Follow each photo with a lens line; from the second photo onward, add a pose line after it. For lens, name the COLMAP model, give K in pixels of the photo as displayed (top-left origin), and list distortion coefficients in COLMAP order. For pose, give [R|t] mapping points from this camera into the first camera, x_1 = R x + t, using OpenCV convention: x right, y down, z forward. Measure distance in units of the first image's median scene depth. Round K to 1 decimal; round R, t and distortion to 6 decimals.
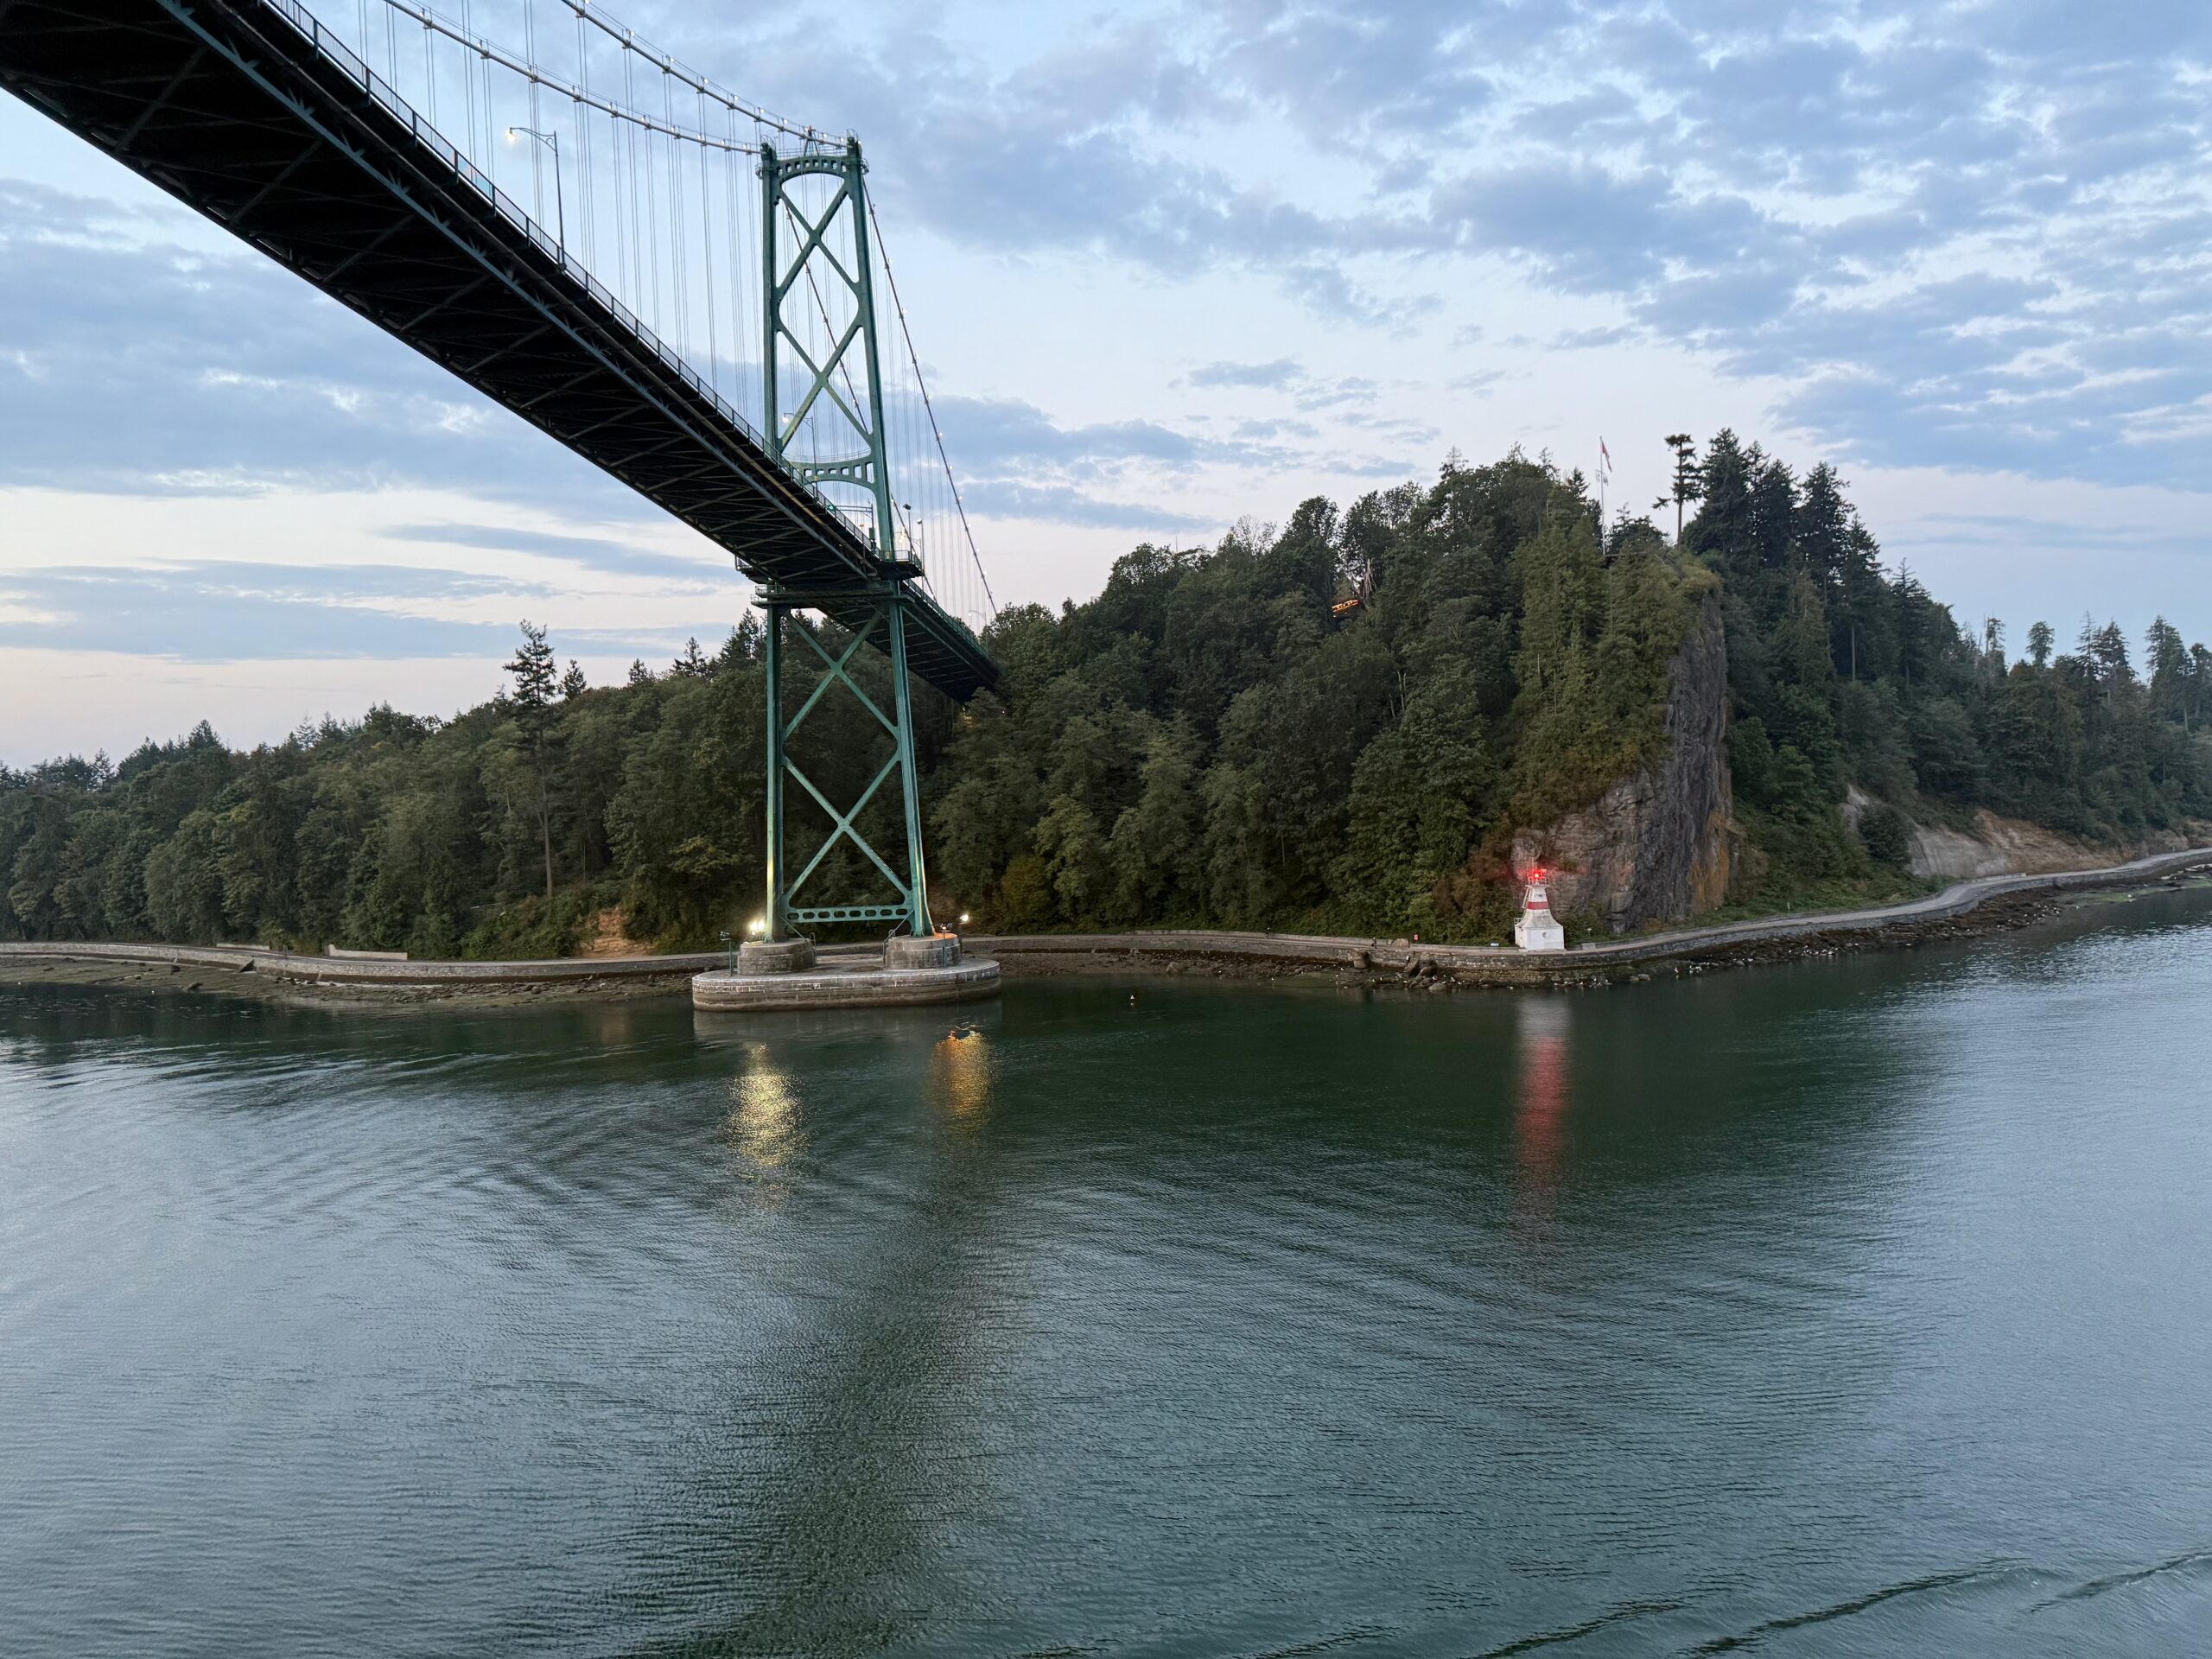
lens RADIAL K [[1623.2, 0, 1094.5], [0, 1623.2, 843.2], [0, 0, 1]] dist [0.080815, -0.069608]
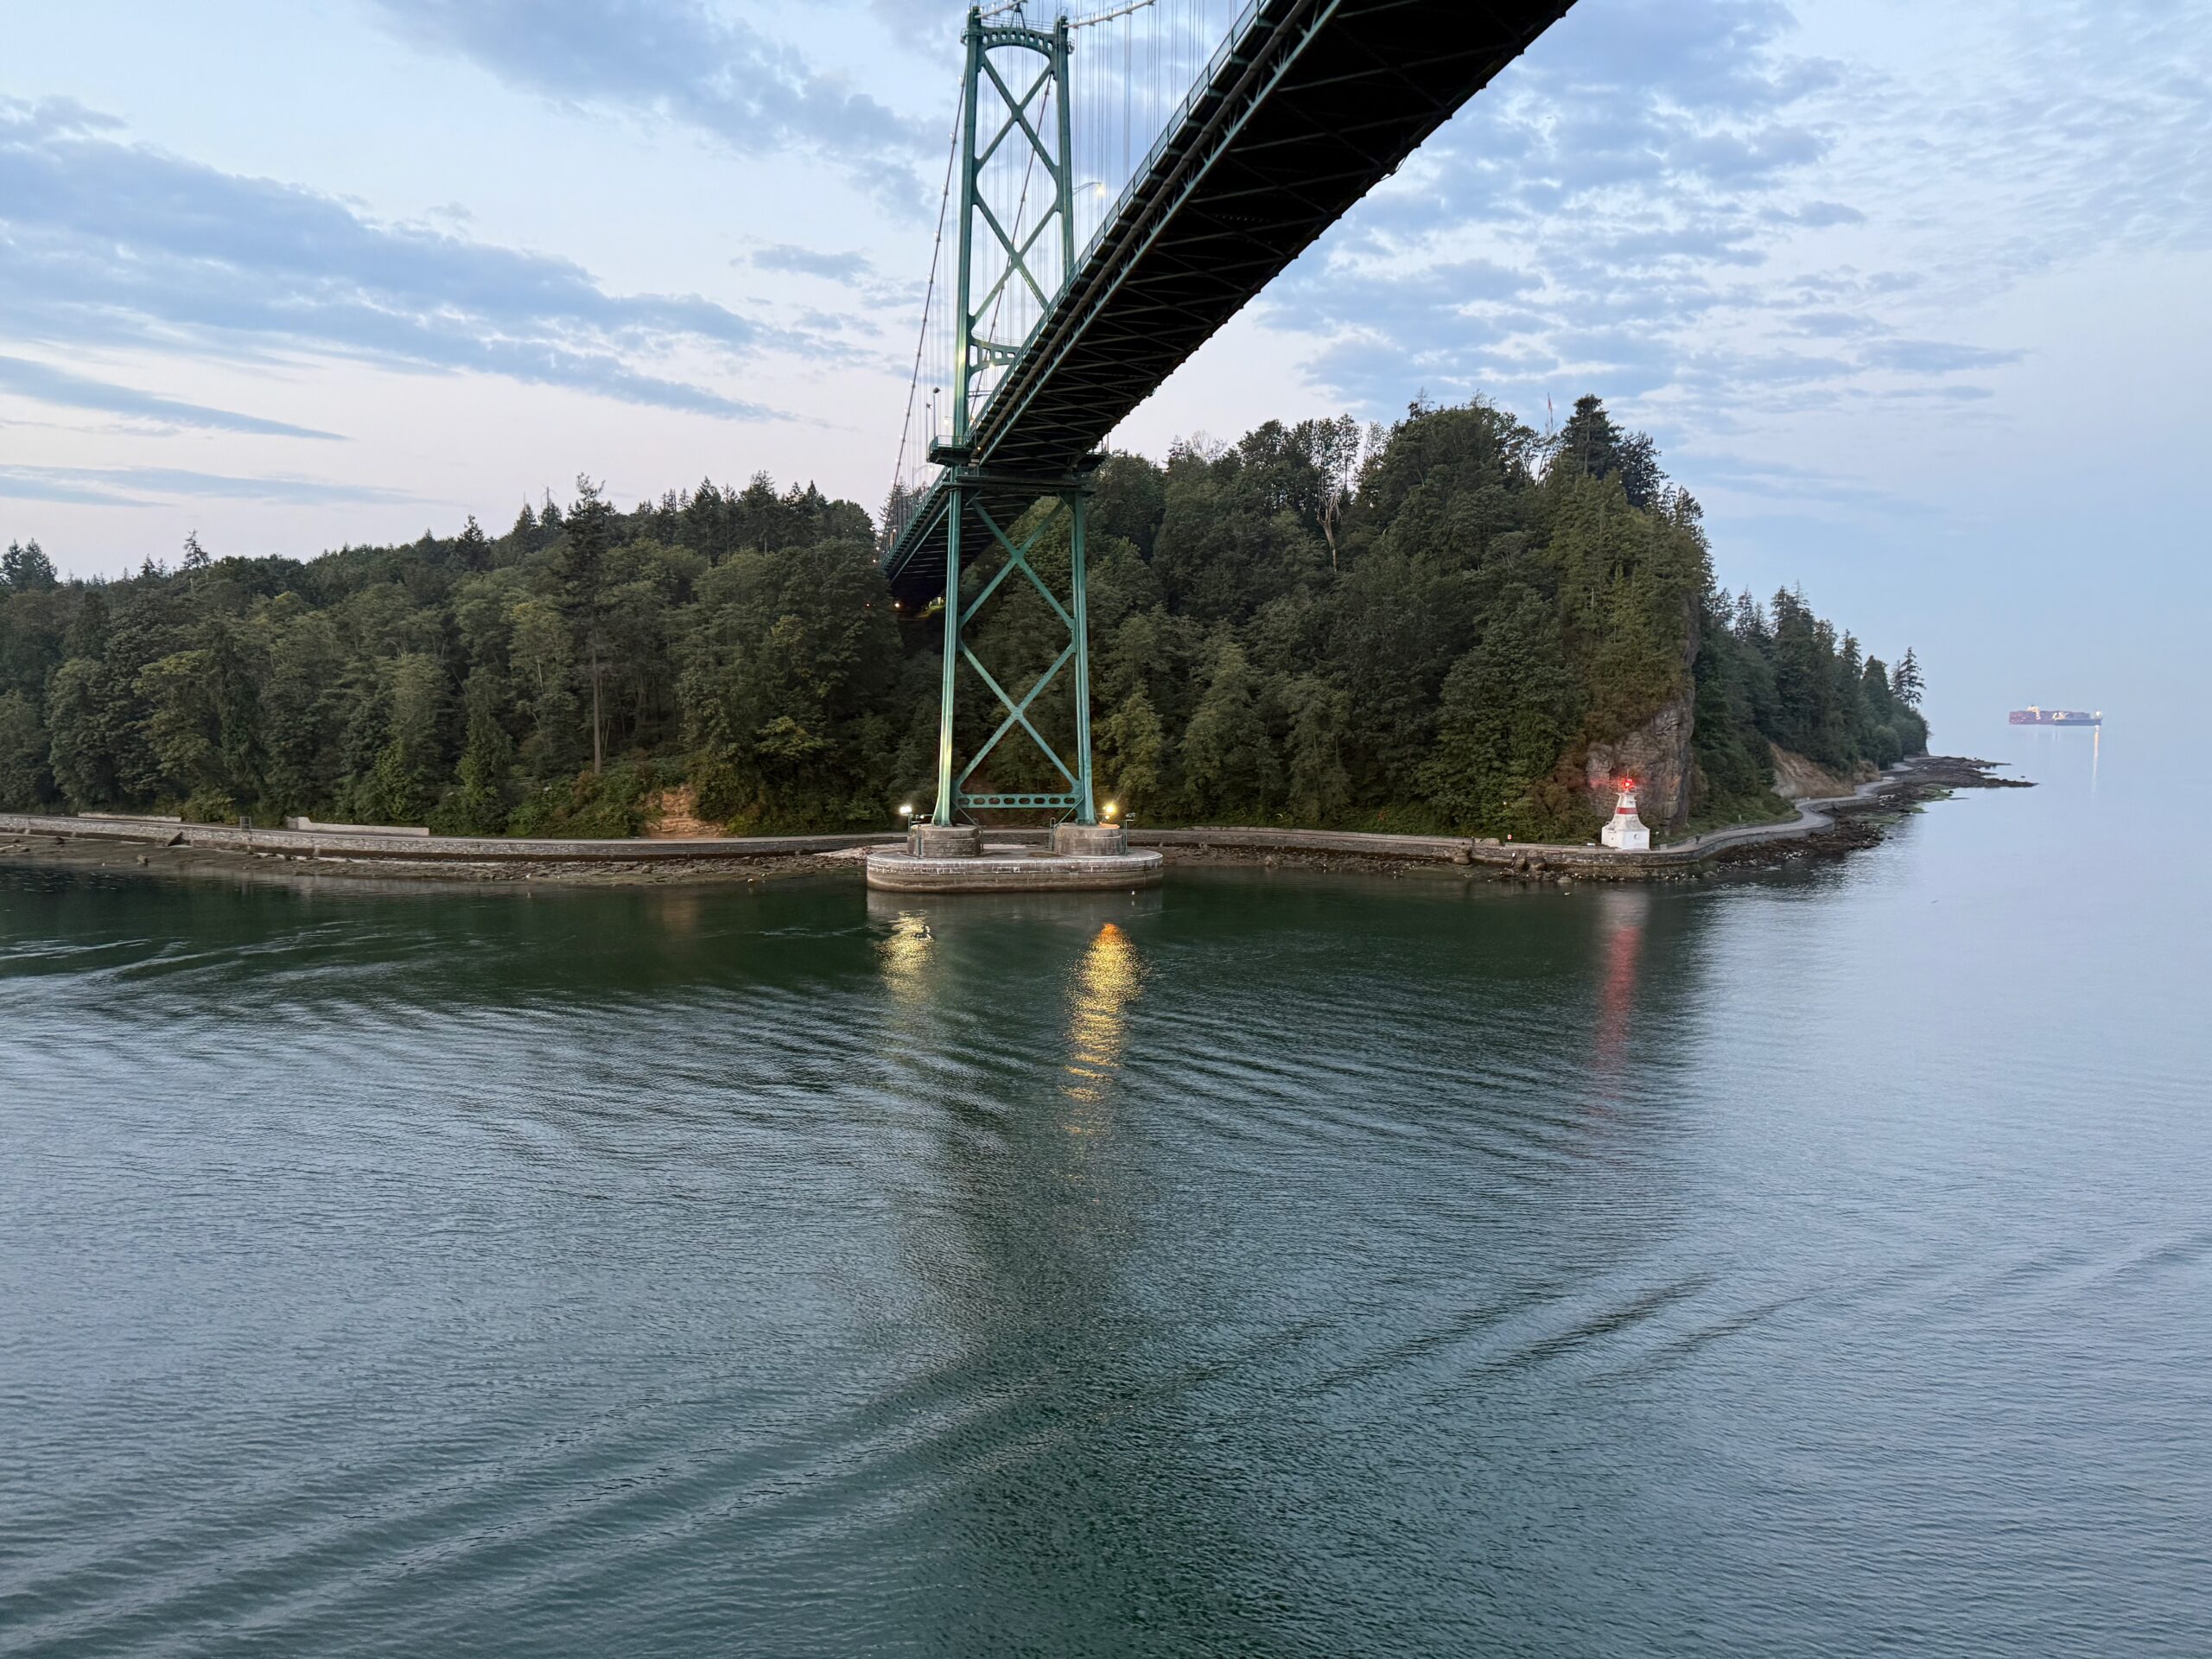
lens RADIAL K [[1623.2, 0, 1100.4], [0, 1623.2, 838.8], [0, 0, 1]] dist [0.080815, -0.069608]
pose [[0.953931, 0.023538, 0.299101, -0.340466], [-0.039710, 0.998053, 0.048105, 0.013721], [-0.297386, -0.057766, 0.953008, 0.015730]]
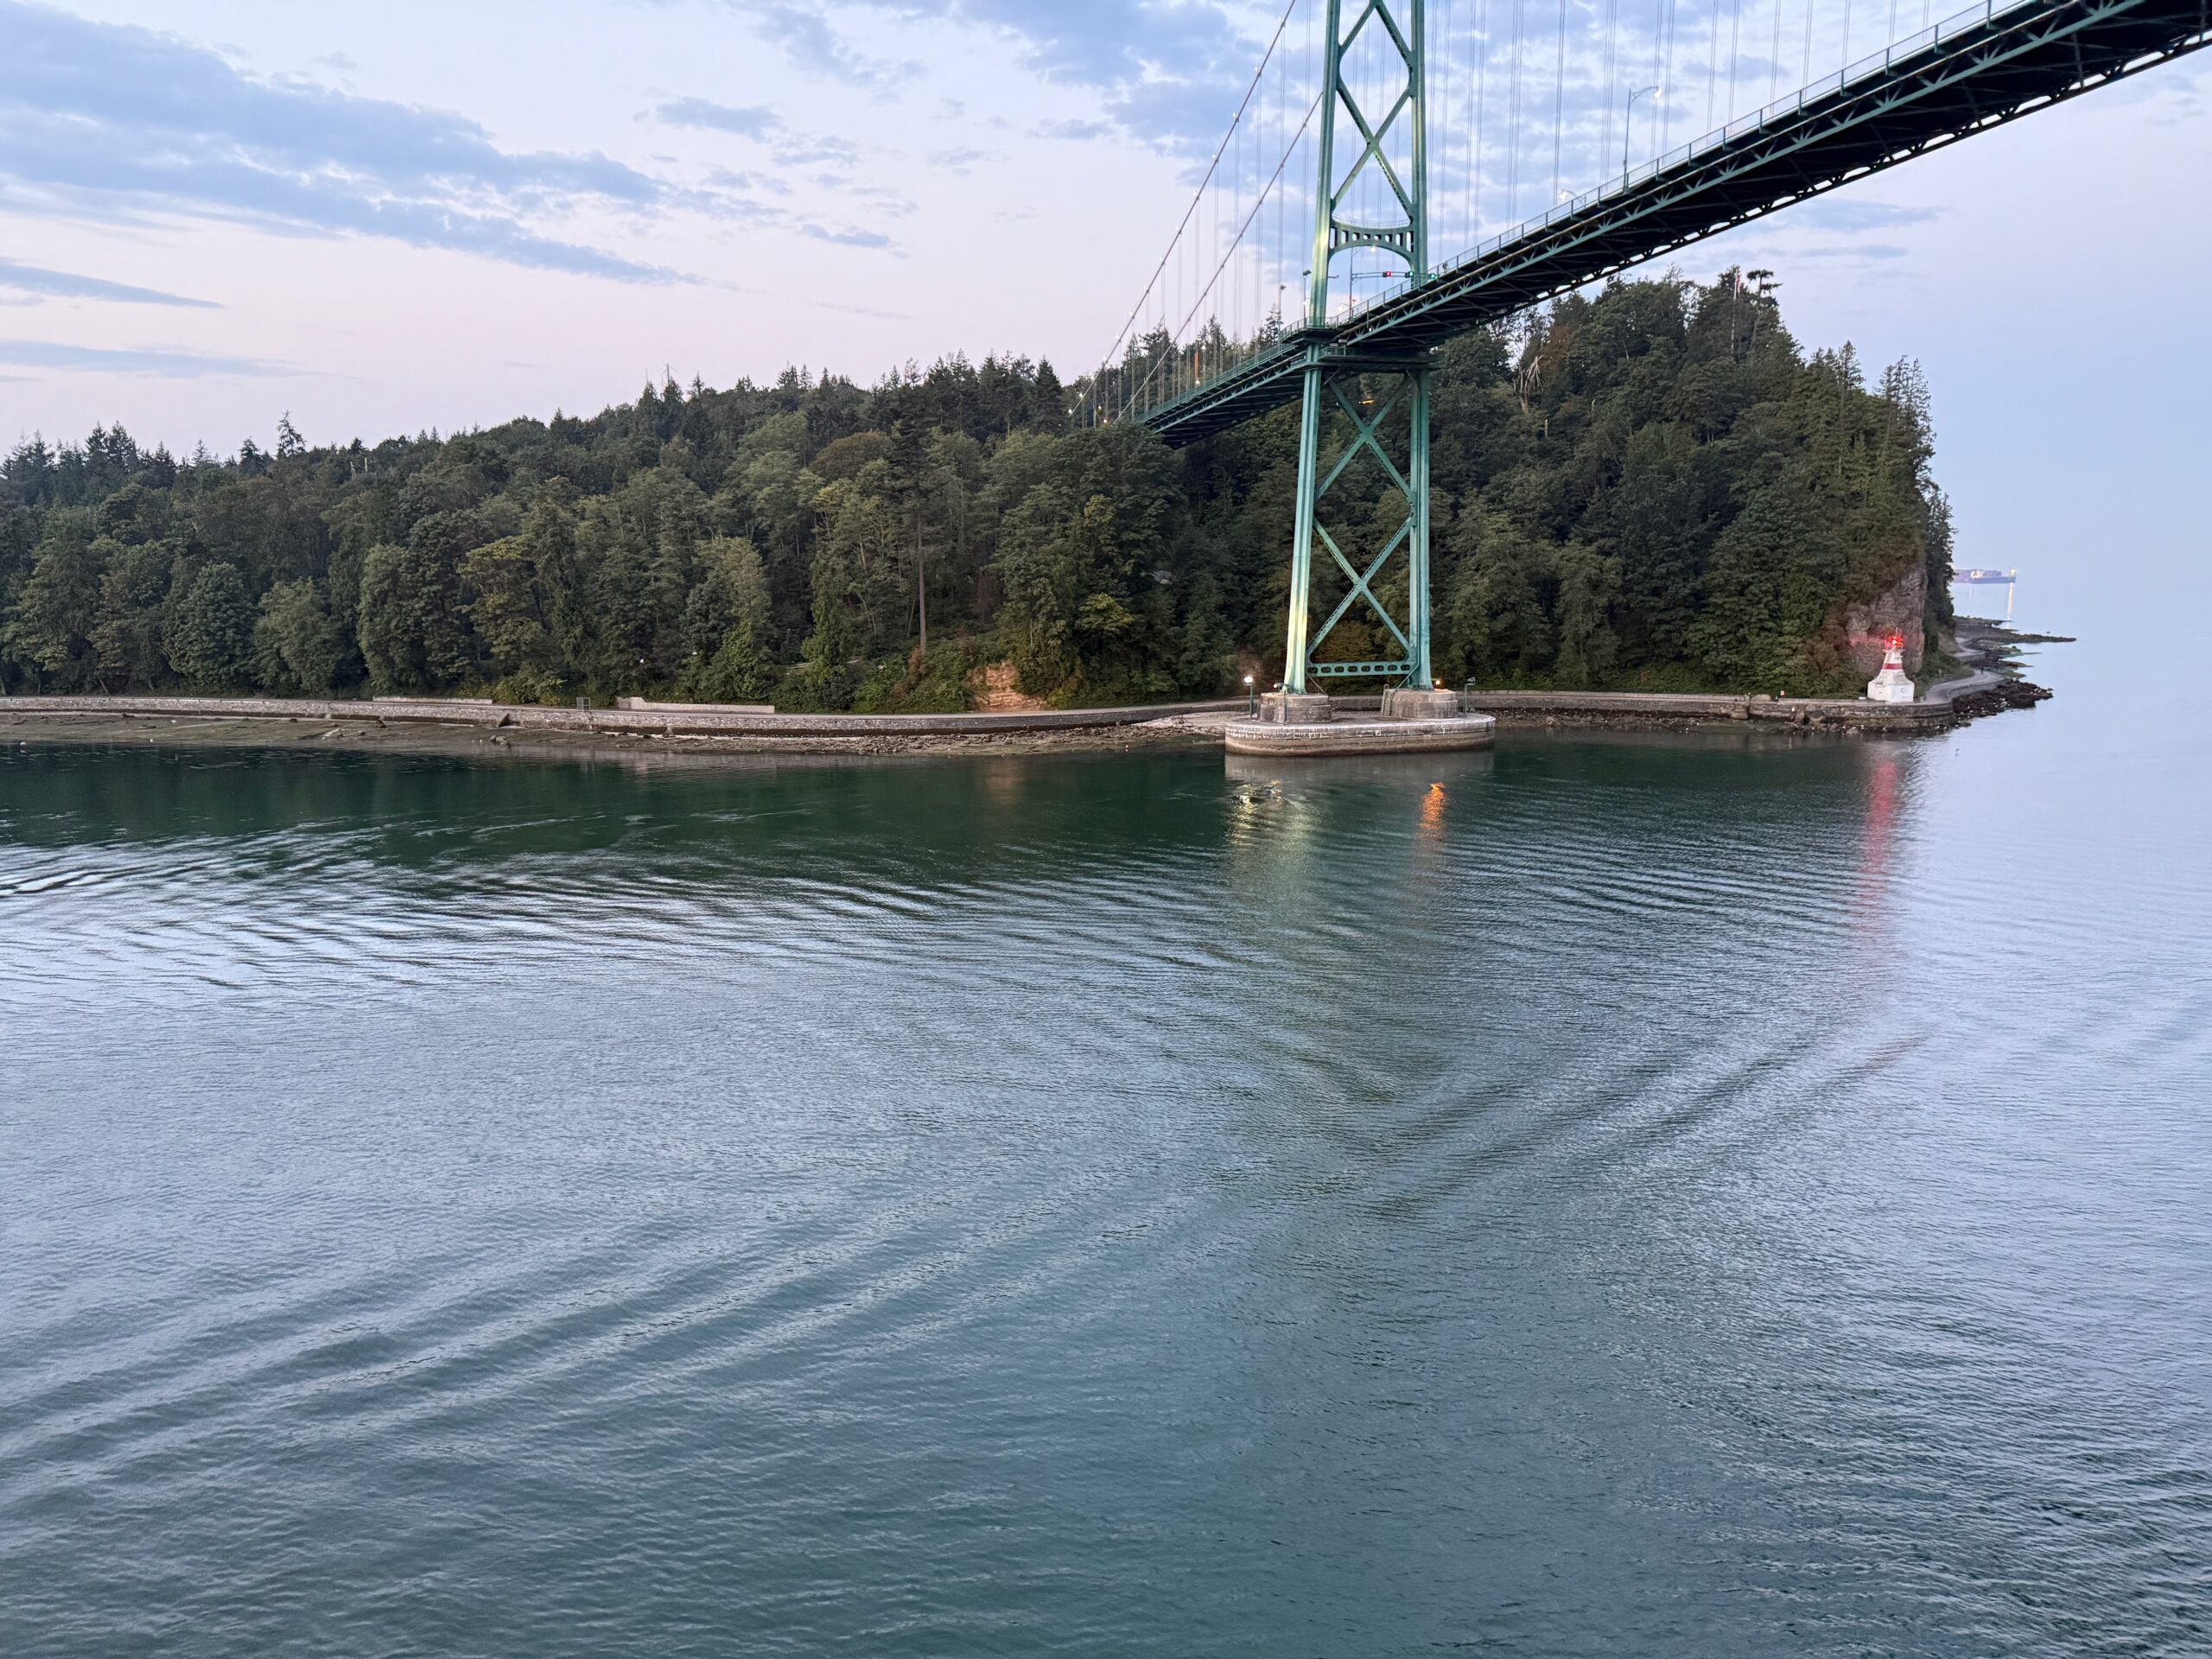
lens RADIAL K [[1623.2, 0, 1090.6], [0, 1623.2, 832.4], [0, 0, 1]] dist [0.080815, -0.069608]
pose [[0.936216, -0.020434, 0.350830, -0.588766], [-0.022922, 0.992632, 0.118984, 0.022819], [-0.350676, -0.119437, 0.928849, 0.040844]]
